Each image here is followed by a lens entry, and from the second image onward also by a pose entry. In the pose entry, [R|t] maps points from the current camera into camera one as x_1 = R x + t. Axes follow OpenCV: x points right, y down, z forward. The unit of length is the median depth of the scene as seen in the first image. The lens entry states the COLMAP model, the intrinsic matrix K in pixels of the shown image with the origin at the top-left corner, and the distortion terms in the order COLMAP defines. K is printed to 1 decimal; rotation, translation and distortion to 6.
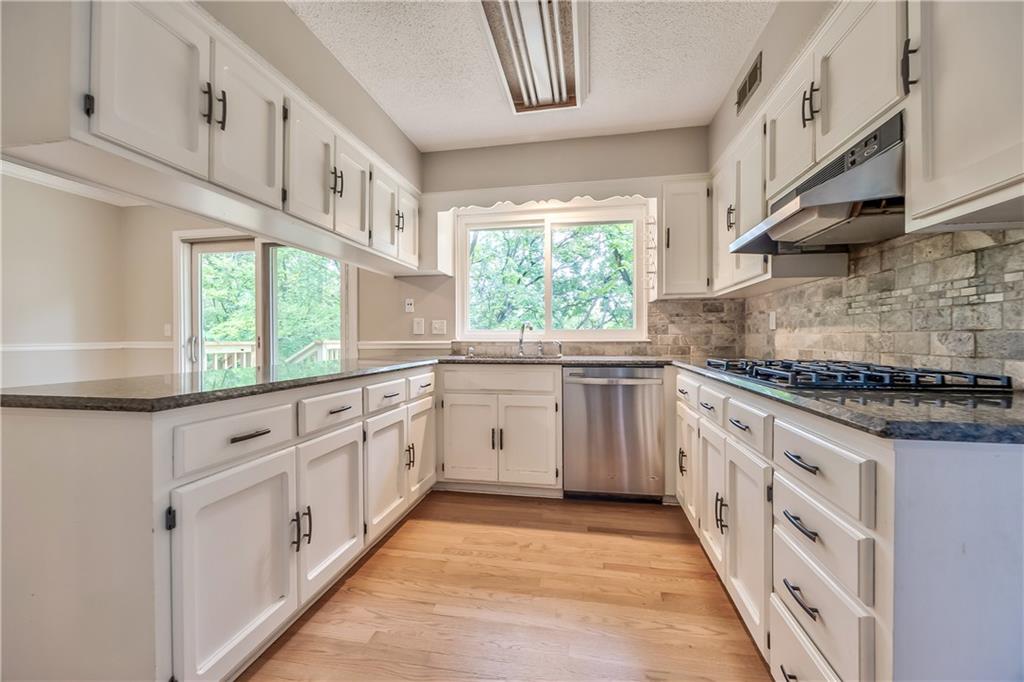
lens RADIAL K [[399.6, 0, 529.6], [0, 399.6, 339.0], [0, 0, 1]] dist [-0.003090, 0.000147]
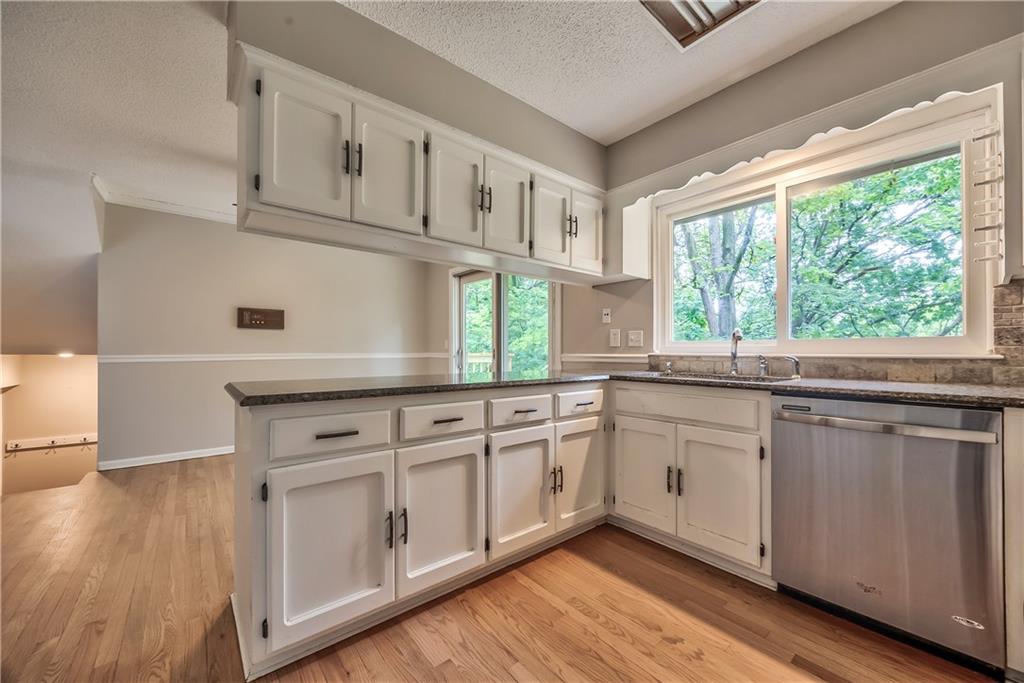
lens RADIAL K [[399.6, 0, 510.4], [0, 399.6, 349.2], [0, 0, 1]] dist [-0.003090, 0.000147]
pose [[0.754884, 0.001127, -0.655858, 0.190862], [-0.006327, 0.999965, -0.005564, 0.000464], [0.655828, 0.008350, 0.754864, 0.207494]]
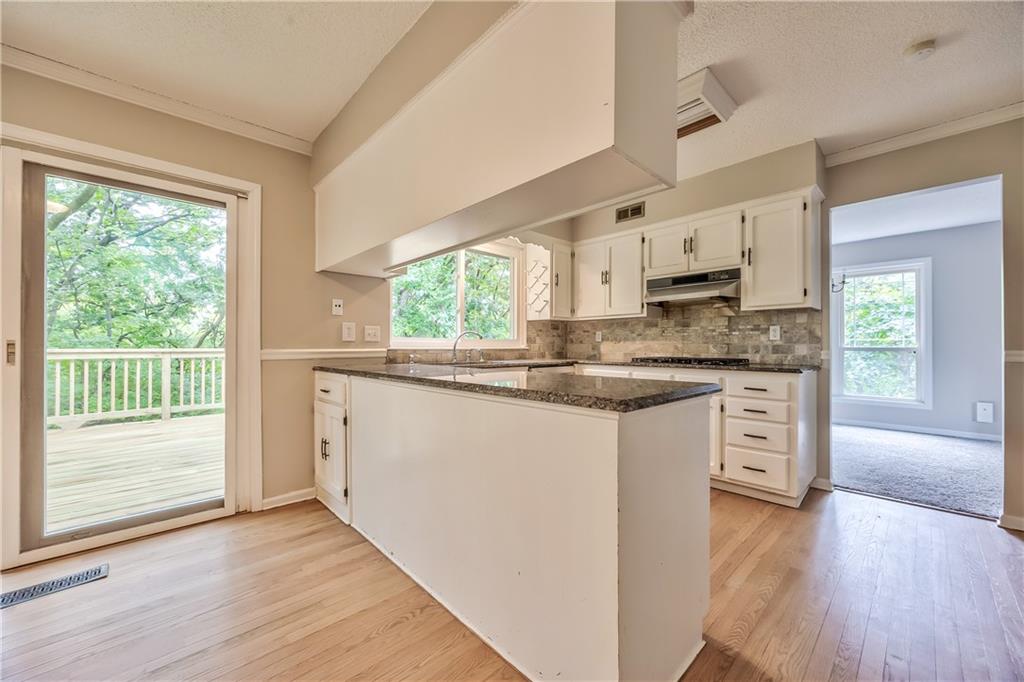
lens RADIAL K [[399.6, 0, 514.0], [0, 399.6, 343.8], [0, 0, 1]] dist [-0.003090, 0.000147]
pose [[0.591584, 0.008476, 0.806199, -1.035170], [-0.000873, 0.999951, -0.009873, 0.003292], [-0.806243, 0.005137, 0.591562, 0.264611]]
